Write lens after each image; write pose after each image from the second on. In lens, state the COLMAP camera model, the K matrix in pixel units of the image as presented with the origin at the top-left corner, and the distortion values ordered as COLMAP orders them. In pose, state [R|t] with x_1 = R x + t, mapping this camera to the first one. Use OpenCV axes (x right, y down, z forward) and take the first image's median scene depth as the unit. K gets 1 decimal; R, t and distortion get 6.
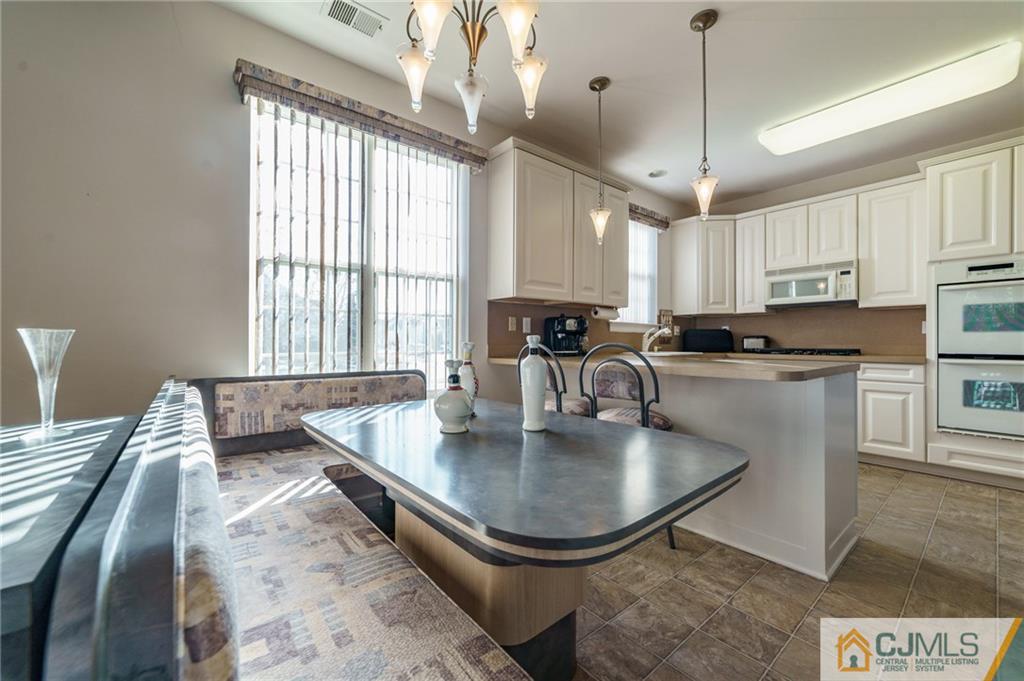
lens RADIAL K [[399.3, 0, 510.0], [0, 399.3, 338.7], [0, 0, 1]] dist [-0.022326, 0.008540]
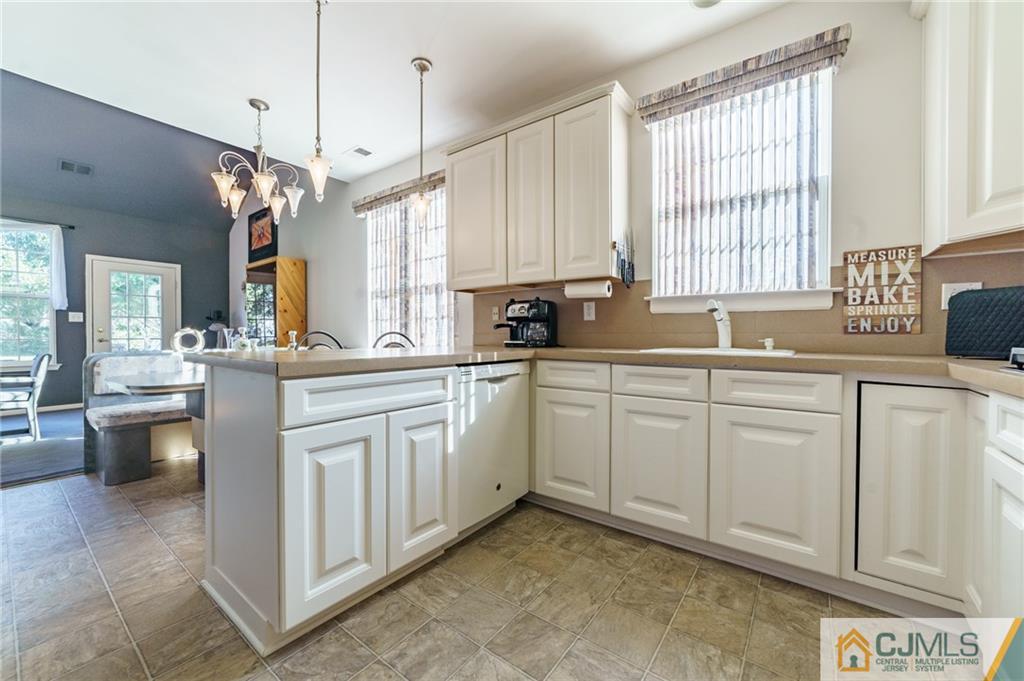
lens RADIAL K [[399.3, 0, 510.0], [0, 399.3, 338.7], [0, 0, 1]] dist [-0.022326, 0.008540]
pose [[0.240189, 0.007461, -0.970697, 1.164910], [0.006060, 0.999939, 0.009185, 0.020655], [0.970707, -0.008089, 0.240130, 0.922642]]
